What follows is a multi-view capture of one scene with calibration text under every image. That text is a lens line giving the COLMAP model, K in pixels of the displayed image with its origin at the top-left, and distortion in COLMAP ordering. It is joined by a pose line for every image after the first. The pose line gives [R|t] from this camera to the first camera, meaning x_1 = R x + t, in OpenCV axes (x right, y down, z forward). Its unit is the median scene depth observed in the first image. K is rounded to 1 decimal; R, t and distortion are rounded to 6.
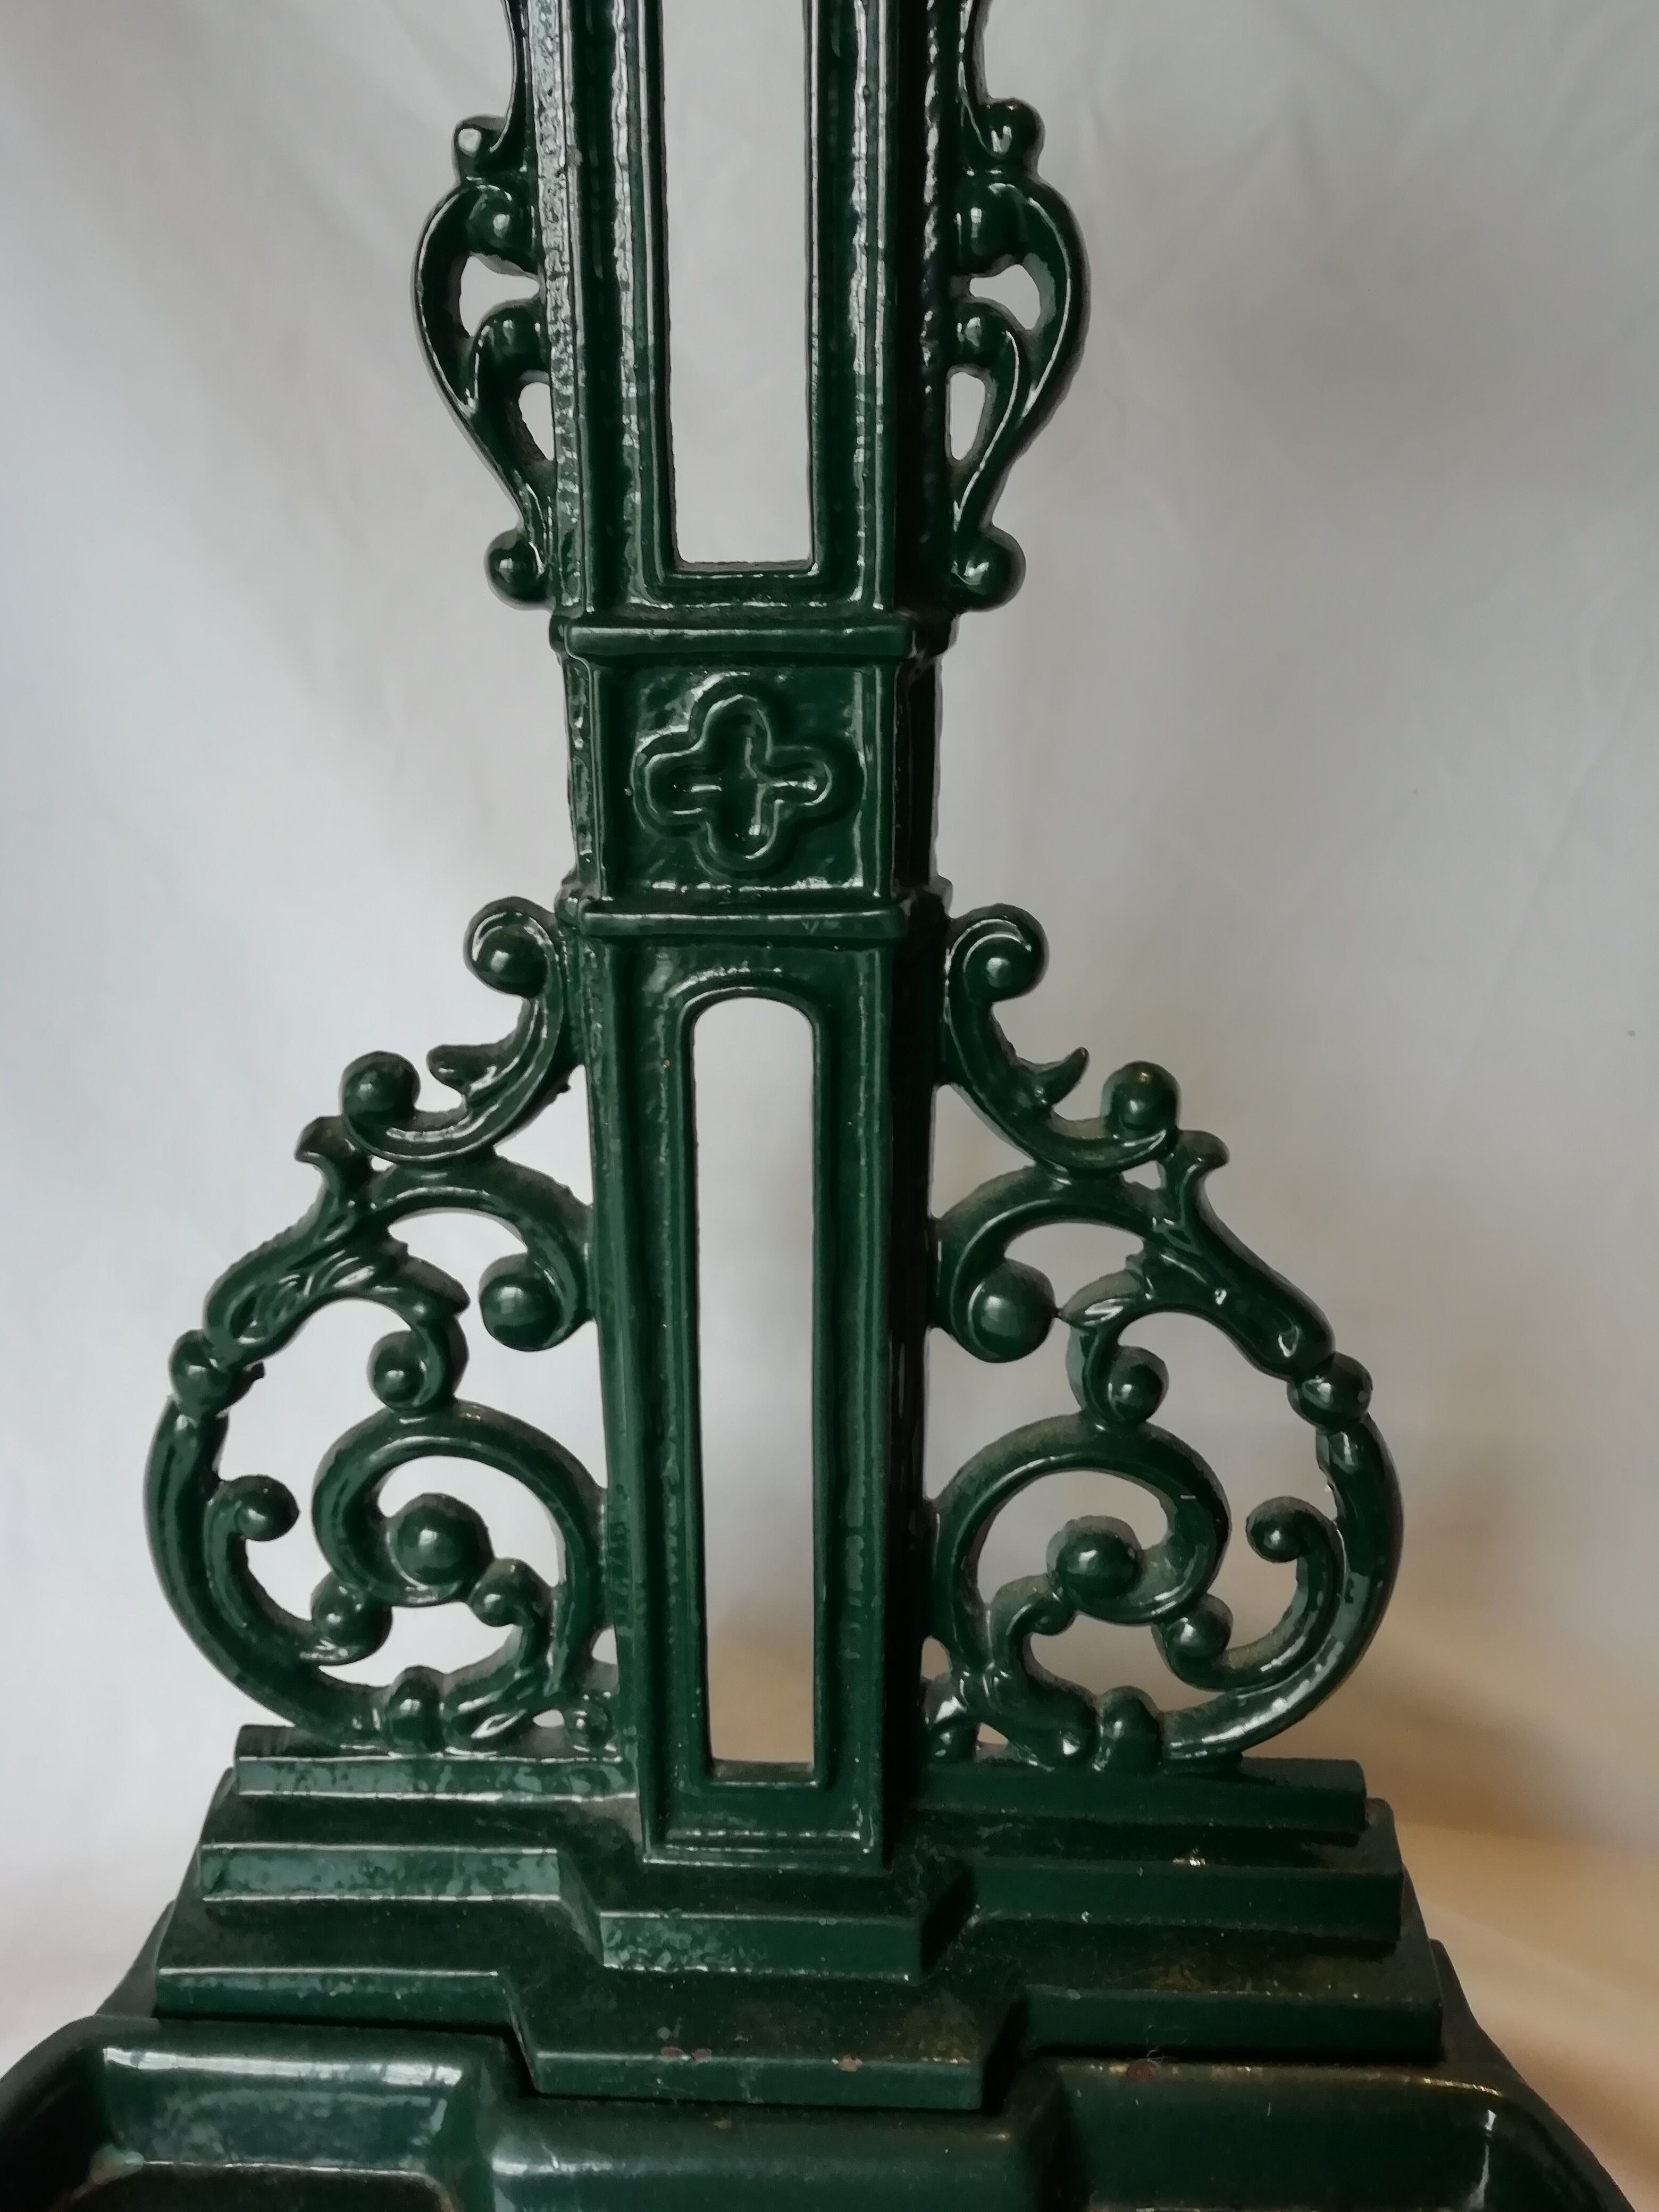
lens RADIAL K [[1661.6, 0, 823.8], [0, 1661.6, 1114.0], [0, 0, 1]] dist [0.004139, -0.000502]
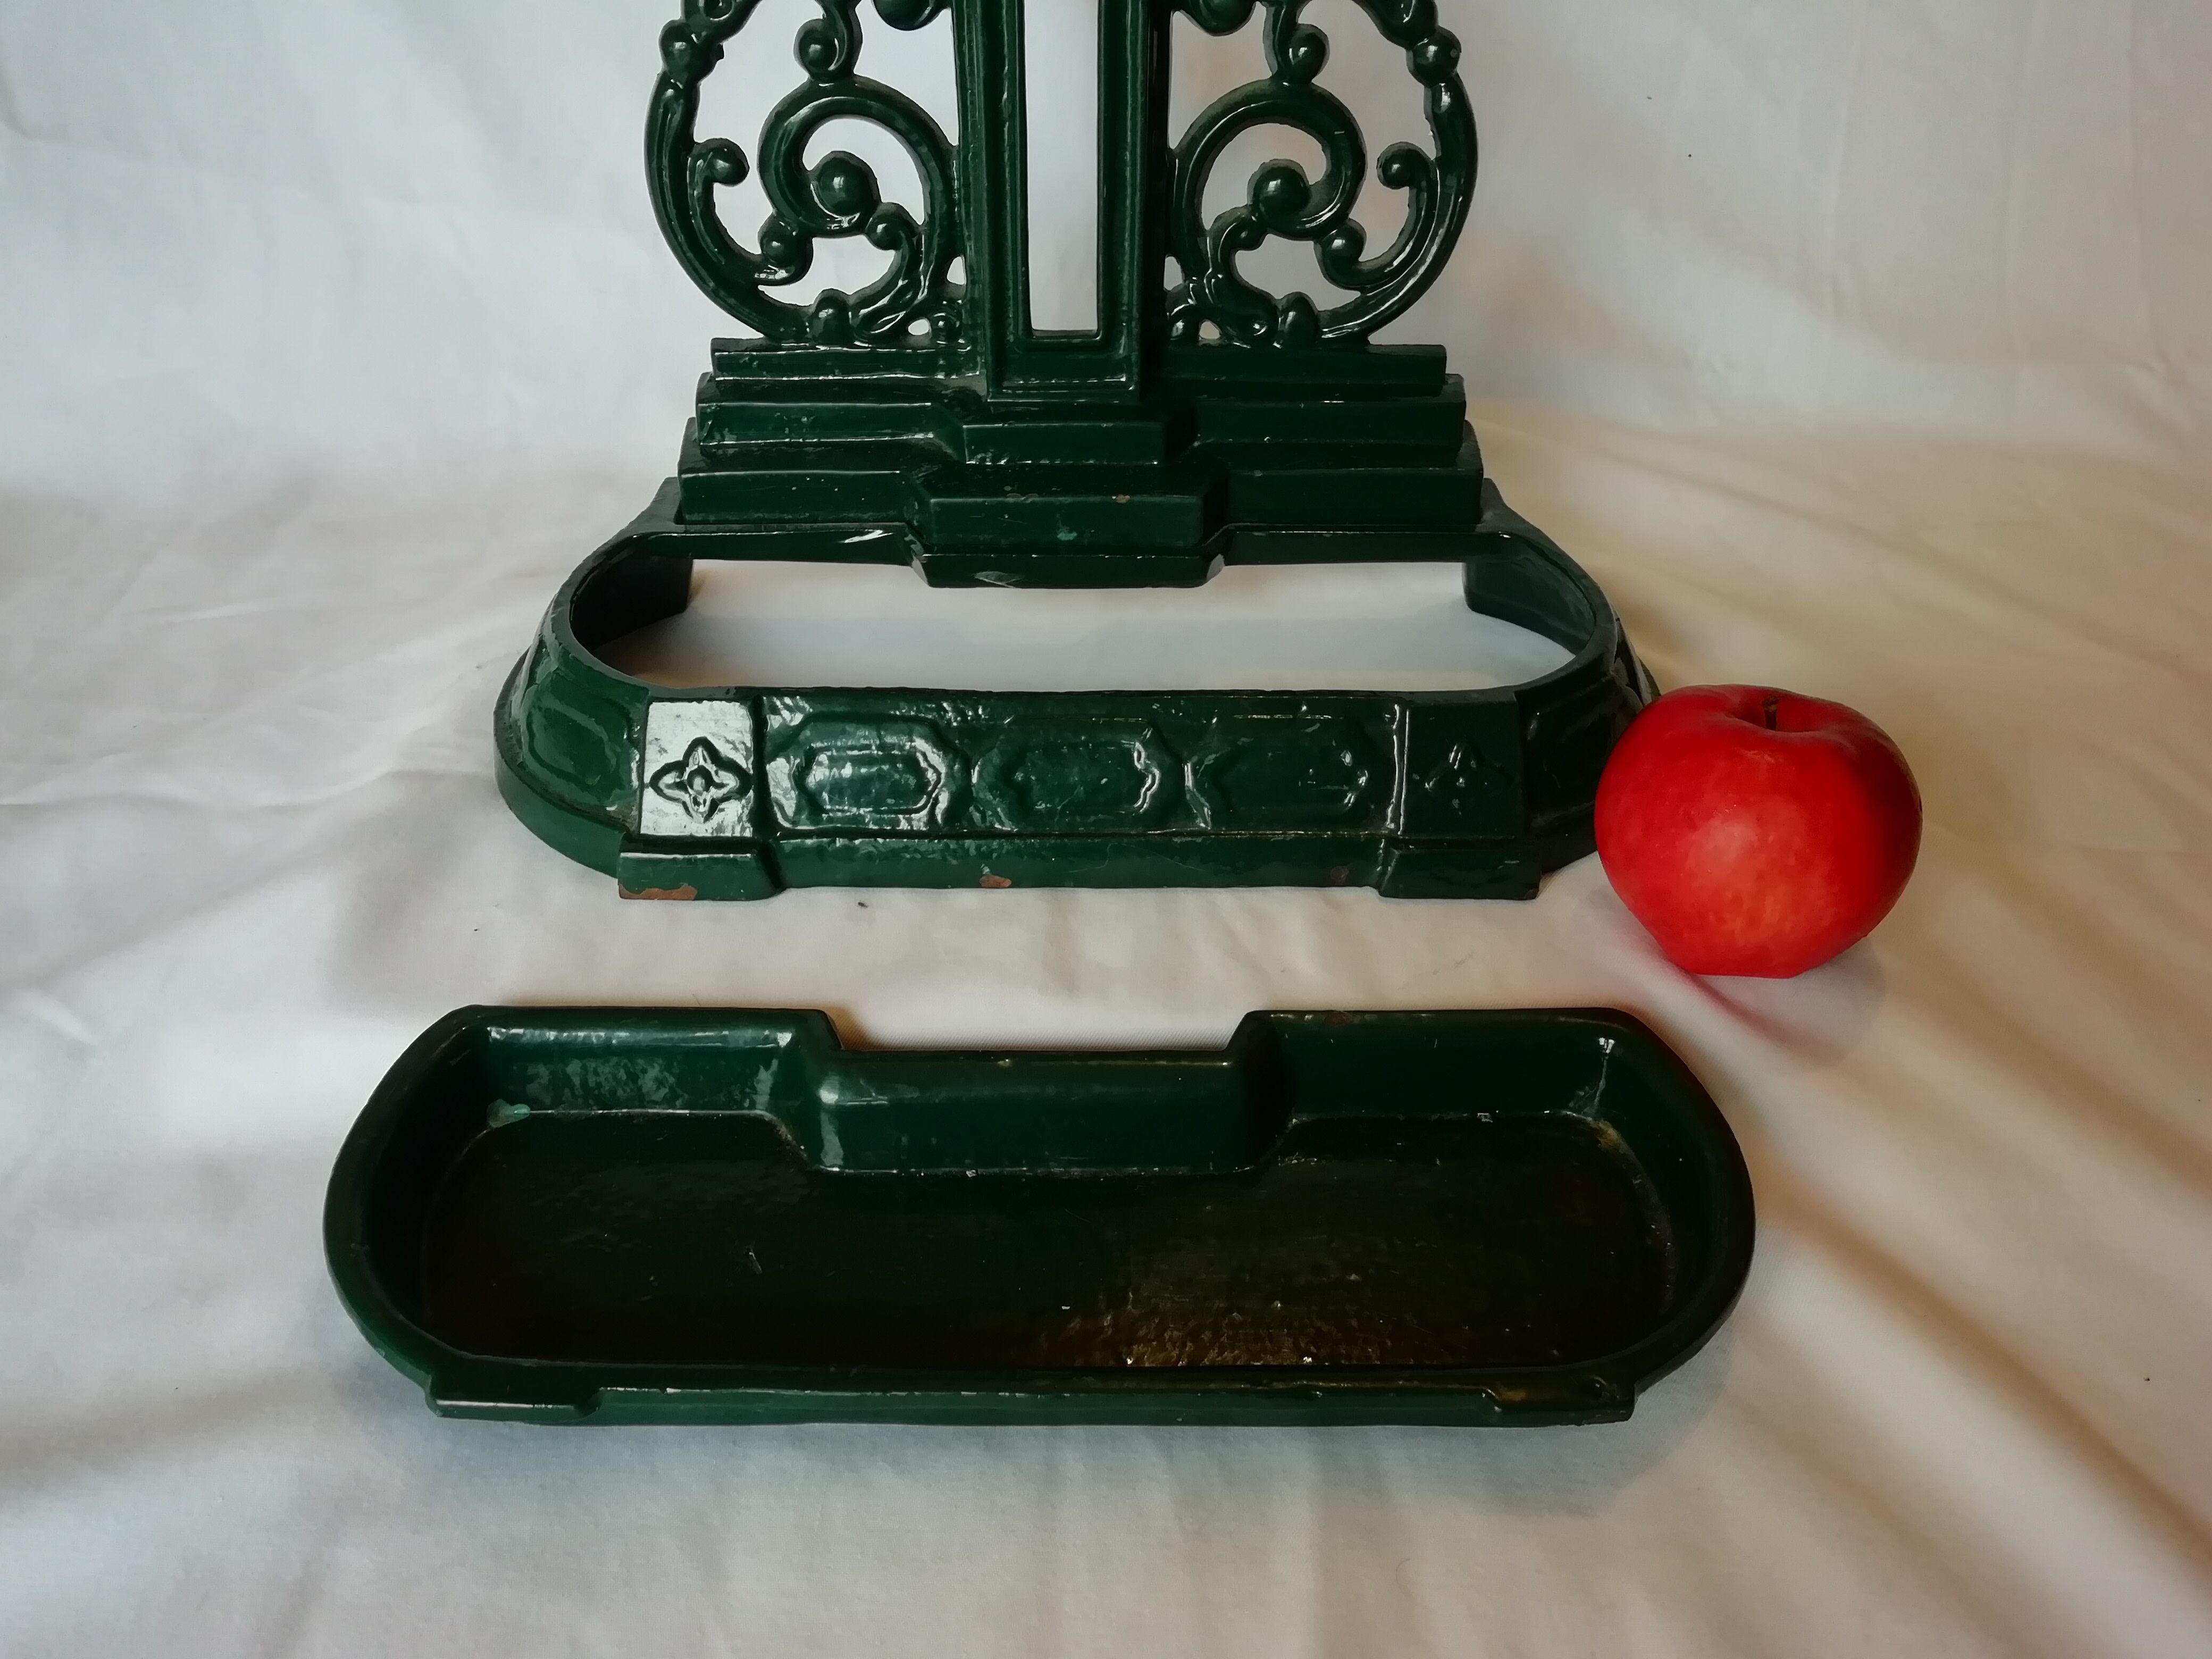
lens RADIAL K [[1661.6, 0, 1106.0], [0, 1661.6, 829.5], [0, 0, 1]] dist [0.004139, -0.000502]
pose [[0.998443, -0.023478, 0.050601, -0.089669], [0.007802, 0.956977, 0.290059, 0.396263], [-0.055234, -0.289213, 0.955670, -0.644450]]
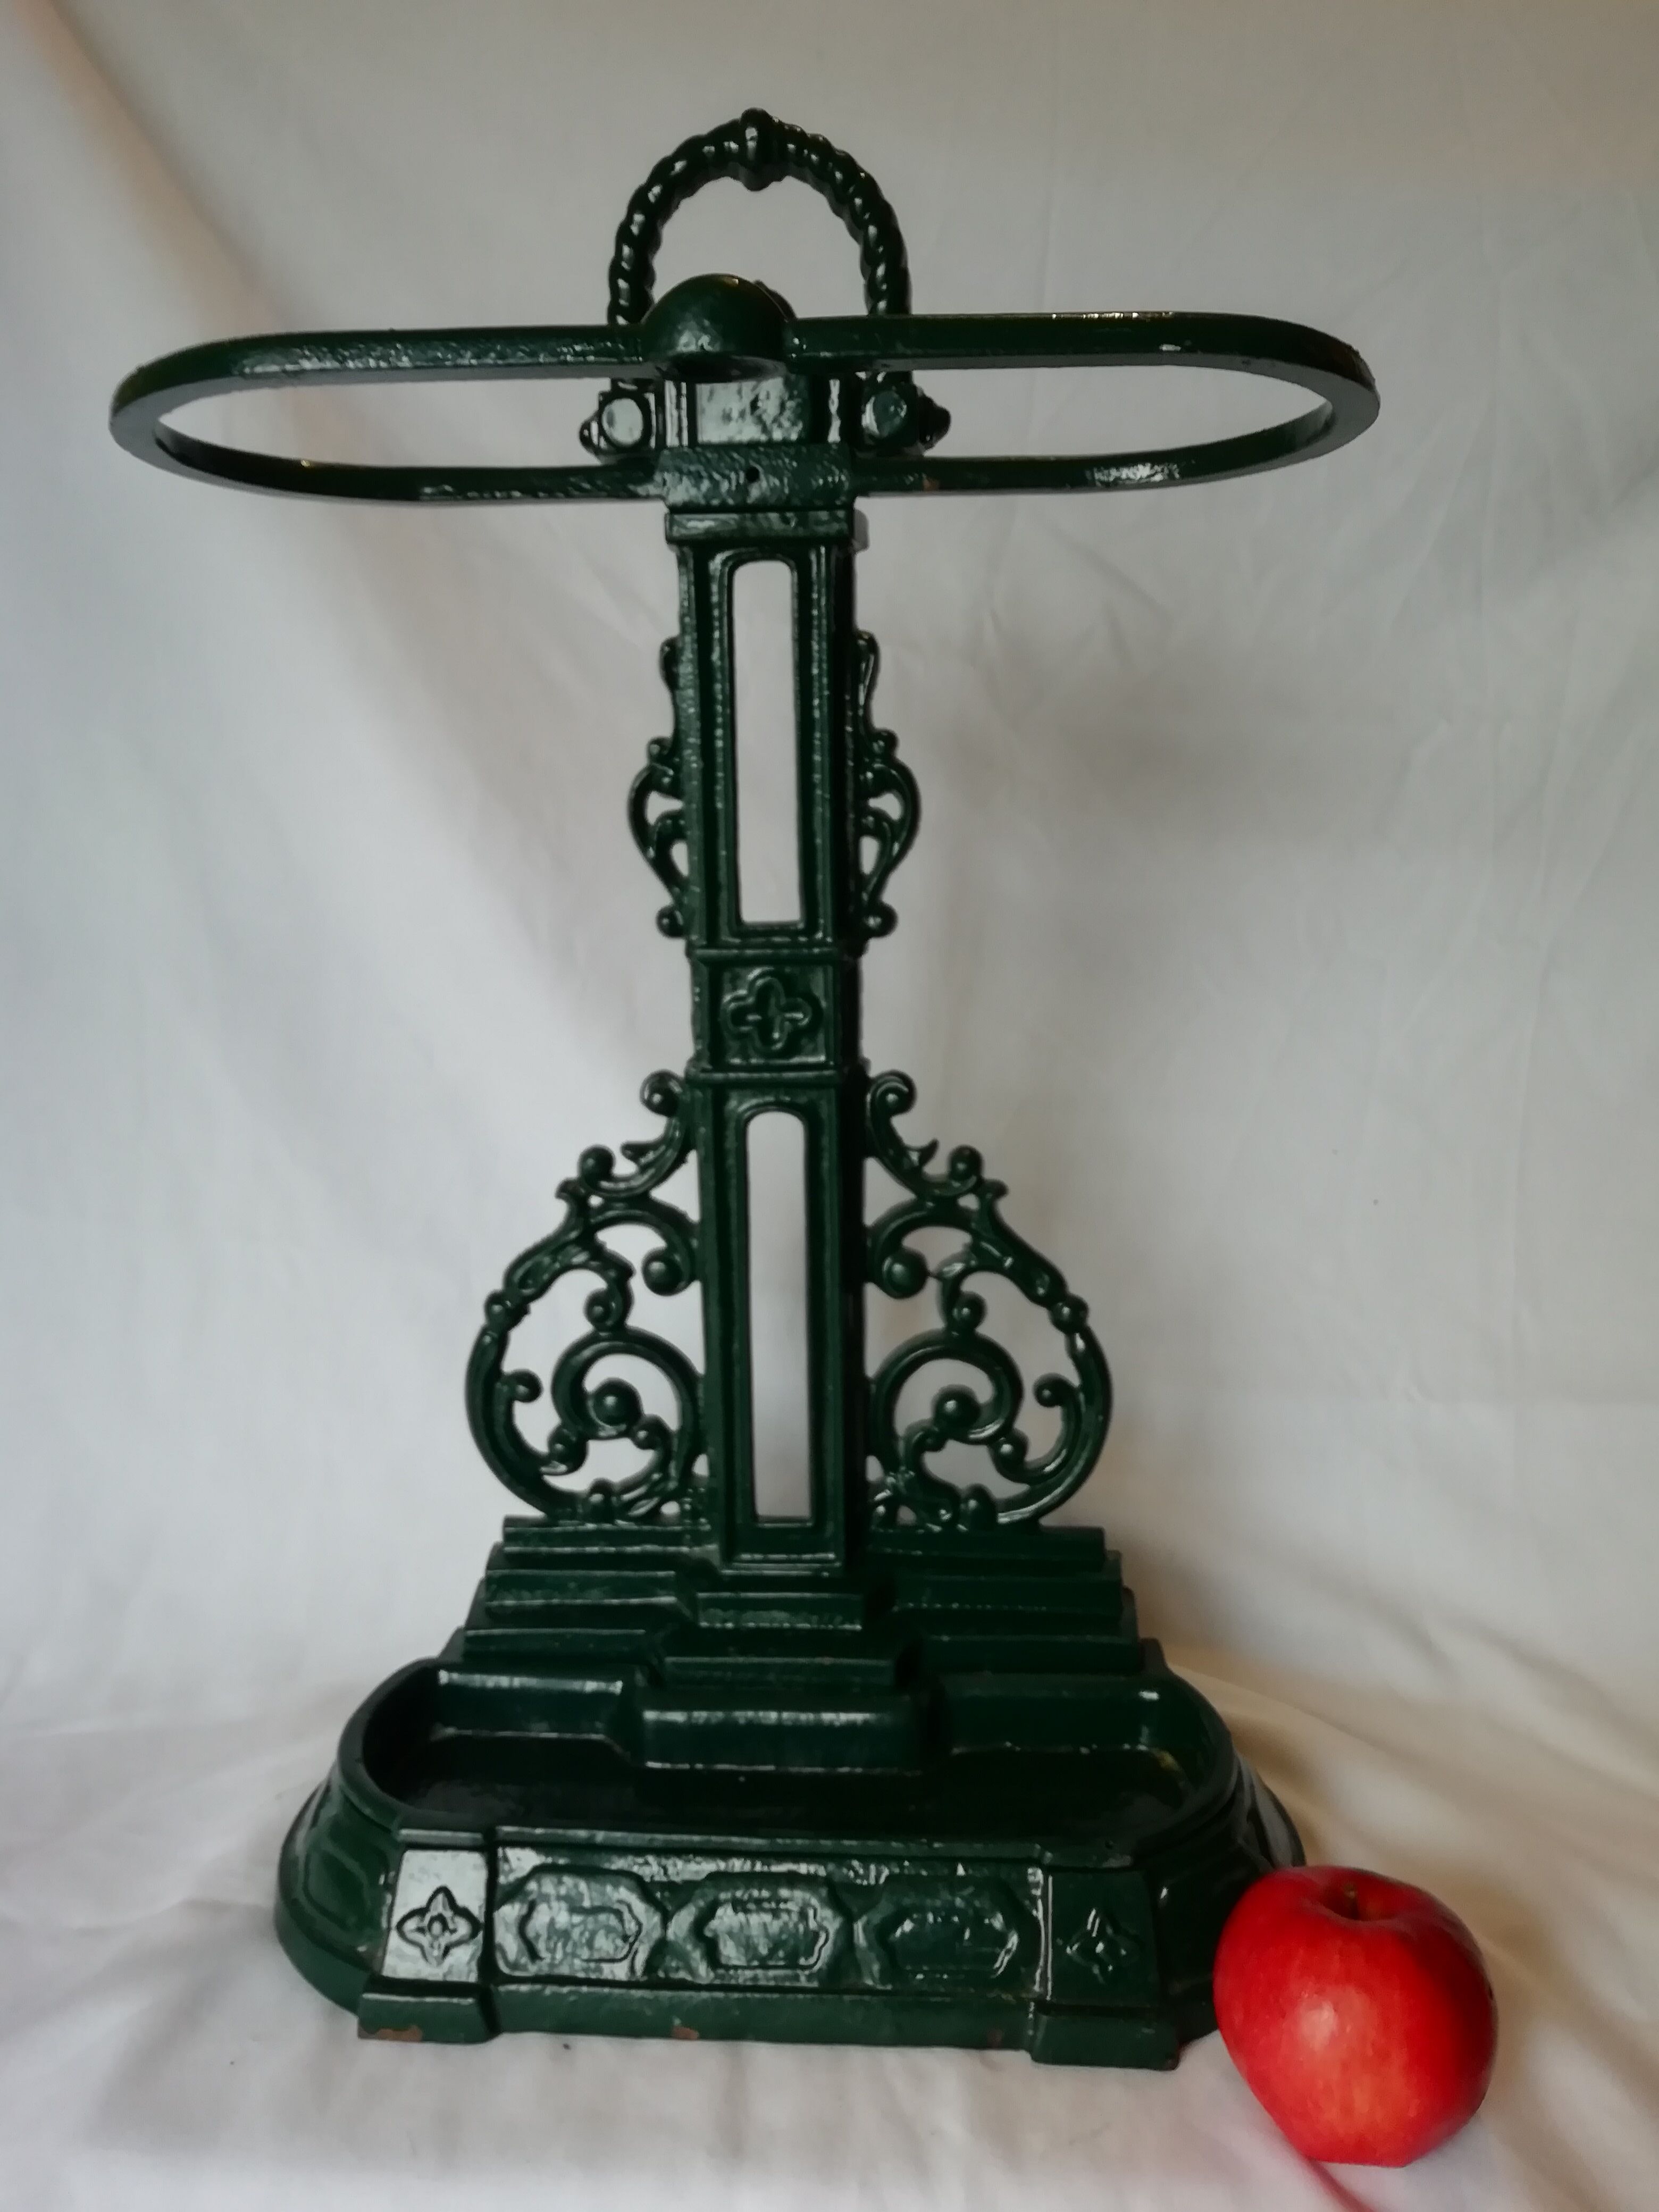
lens RADIAL K [[1661.6, 0, 823.8], [0, 1661.6, 1114.0], [0, 0, 1]] dist [0.004139, -0.000502]
pose [[0.999473, -0.008482, -0.031336, 0.076028], [0.004163, 0.990784, -0.135386, 0.194832], [0.032195, 0.135185, 0.990297, -0.988297]]
